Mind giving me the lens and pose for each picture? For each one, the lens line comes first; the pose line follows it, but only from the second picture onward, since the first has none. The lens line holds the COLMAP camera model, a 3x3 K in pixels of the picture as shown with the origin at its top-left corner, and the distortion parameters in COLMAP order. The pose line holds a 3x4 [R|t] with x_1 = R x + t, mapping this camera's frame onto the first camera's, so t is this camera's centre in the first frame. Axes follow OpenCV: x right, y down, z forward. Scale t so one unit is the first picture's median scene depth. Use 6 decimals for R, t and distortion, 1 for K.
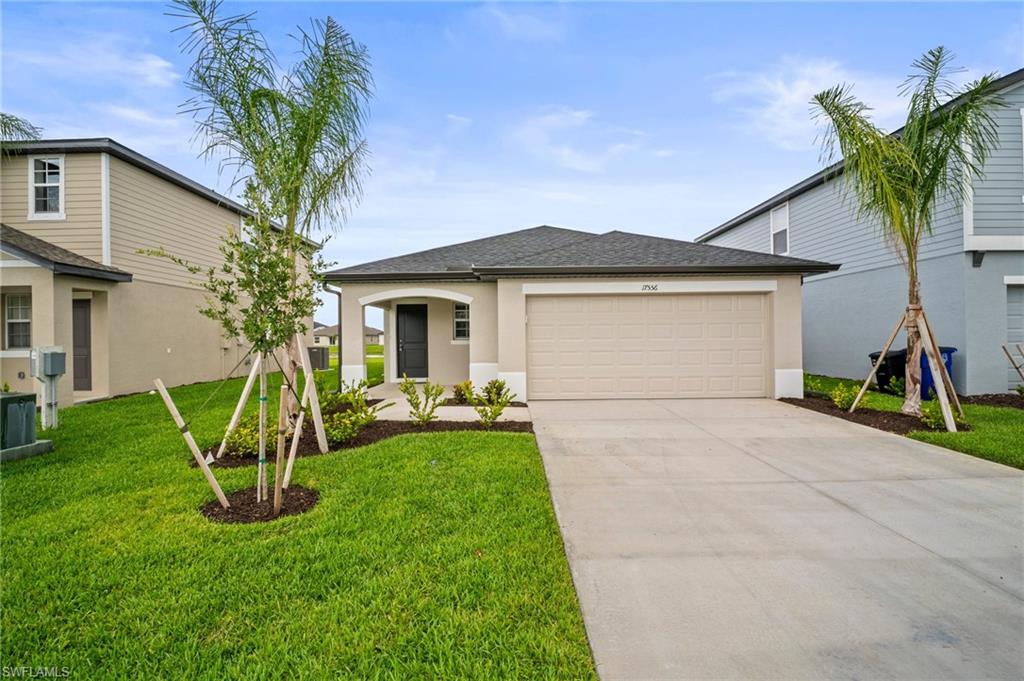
lens RADIAL K [[484.2, 0, 506.0], [0, 484.2, 338.1], [0, 0, 1]] dist [-0.002275, -0.001833]
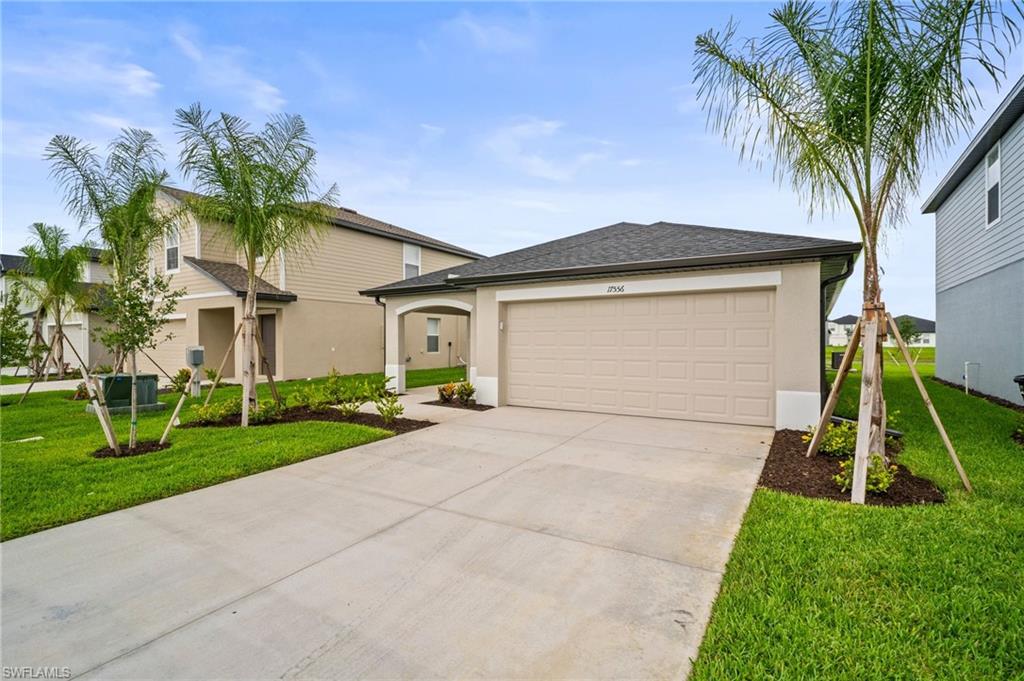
lens RADIAL K [[484.2, 0, 506.0], [0, 484.2, 338.1], [0, 0, 1]] dist [-0.002275, -0.001833]
pose [[0.843048, 0.005917, -0.537806, 0.608365], [-0.007342, 0.999973, -0.000508, -0.012327], [0.537788, 0.004377, 0.843069, 0.149078]]
